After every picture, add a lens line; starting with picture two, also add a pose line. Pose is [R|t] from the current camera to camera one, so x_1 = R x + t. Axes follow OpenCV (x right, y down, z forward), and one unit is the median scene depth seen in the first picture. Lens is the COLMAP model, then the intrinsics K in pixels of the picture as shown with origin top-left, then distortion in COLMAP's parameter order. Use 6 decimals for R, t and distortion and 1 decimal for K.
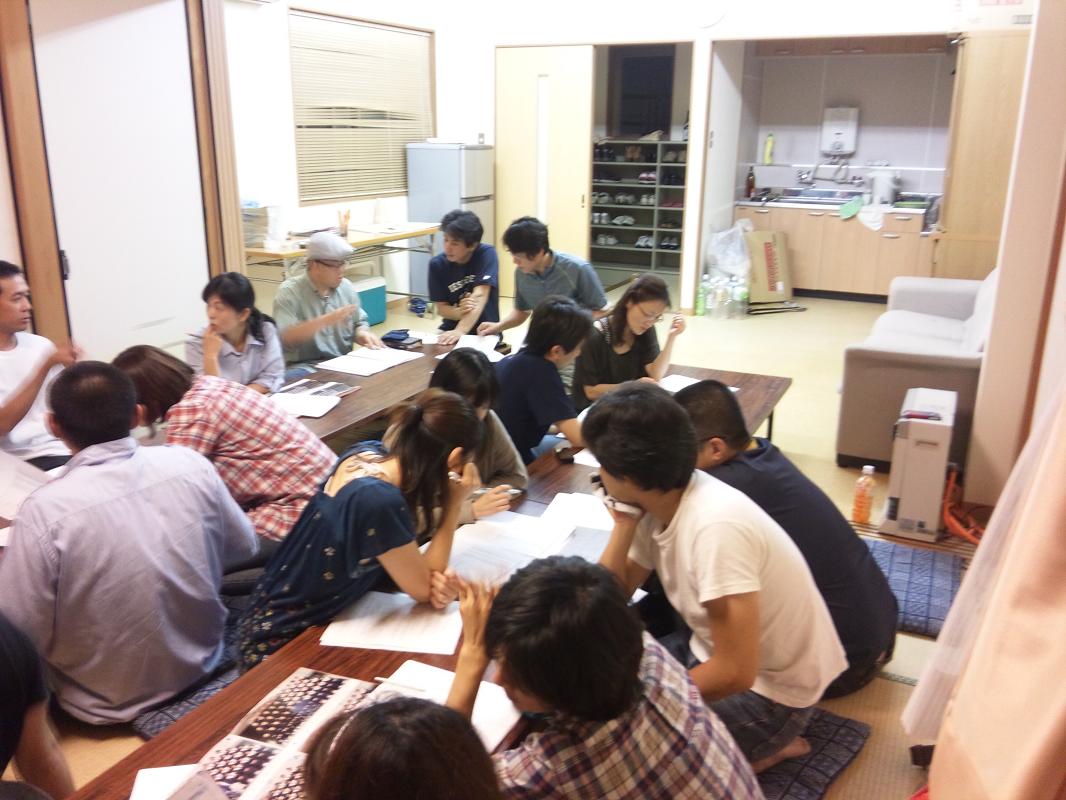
lens RADIAL K [[916.5, 0, 524.8], [0, 916.5, 402.7], [0, 0, 1]] dist [0.012485, -0.050005]
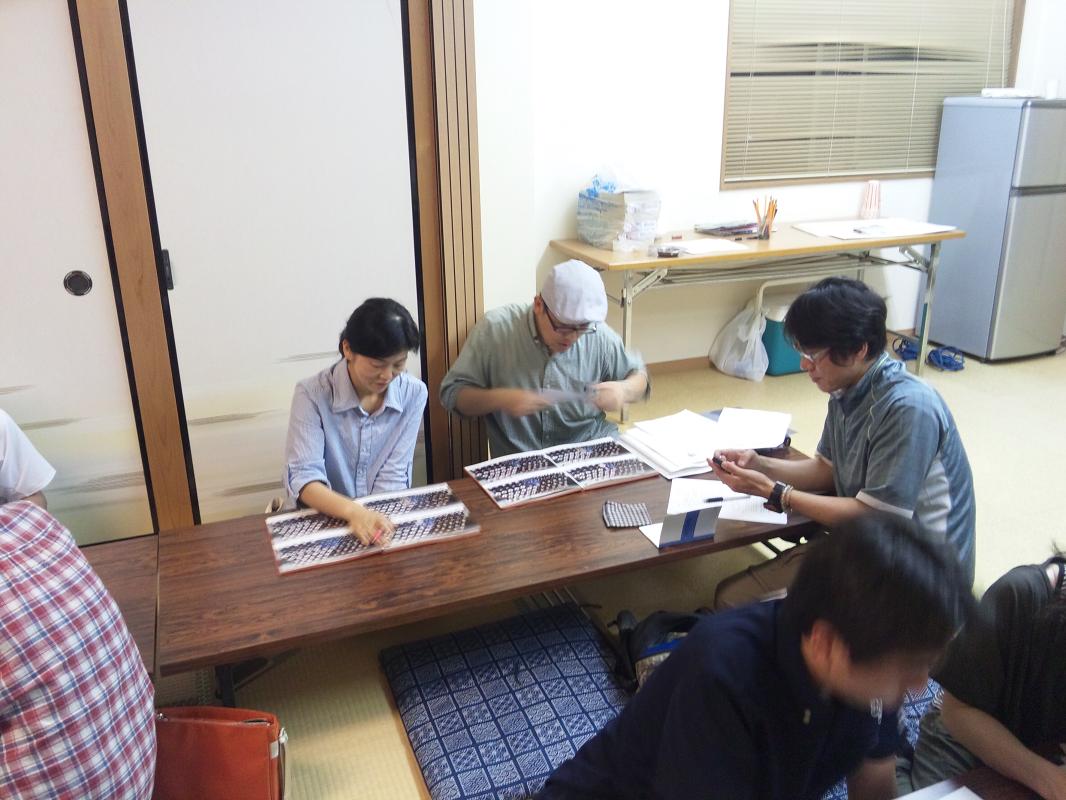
lens RADIAL K [[916.5, 0, 512.1], [0, 916.5, 397.4], [0, 0, 1]] dist [0.012485, -0.050005]
pose [[0.741290, 0.198441, -0.641179, 0.102371], [-0.172913, 0.979511, 0.103242, -0.092725], [0.648529, 0.034336, 0.760415, 0.331030]]
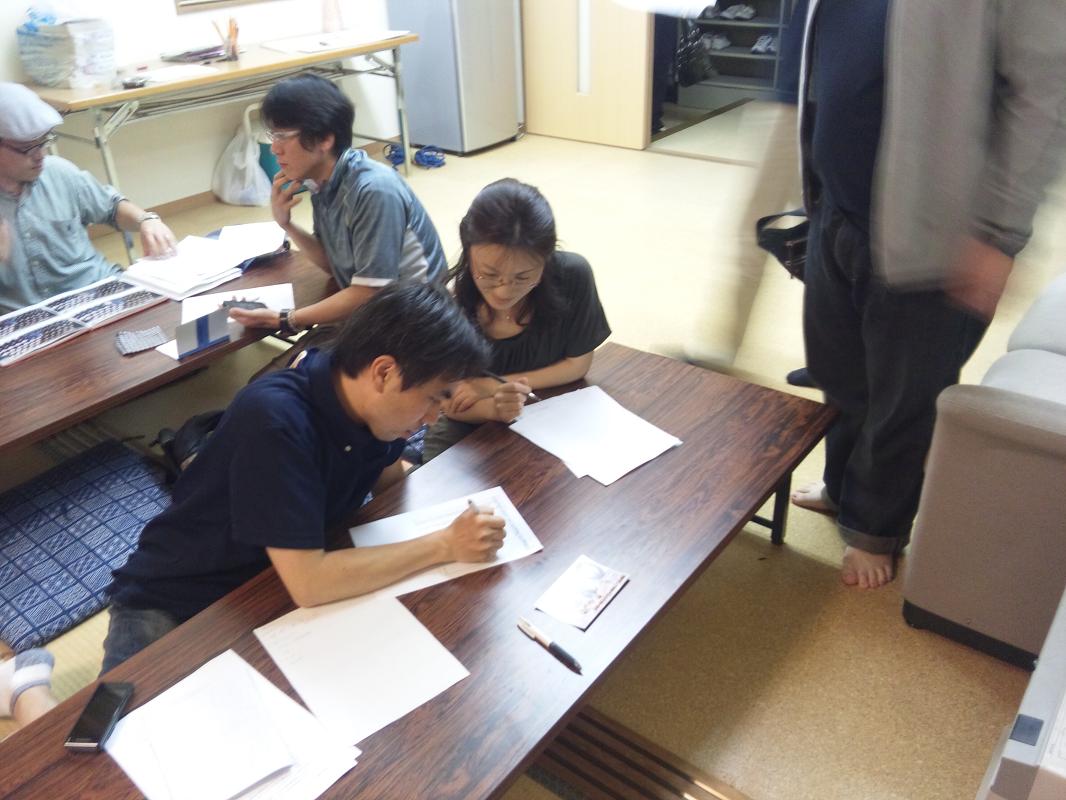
lens RADIAL K [[916.5, 0, 543.1], [0, 916.5, 401.6], [0, 0, 1]] dist [0.012485, -0.050005]
pose [[0.981643, 0.056199, -0.182261, 0.136706], [-0.015045, 0.975442, 0.219742, -0.078789], [0.190134, -0.212966, 0.958381, 0.310979]]
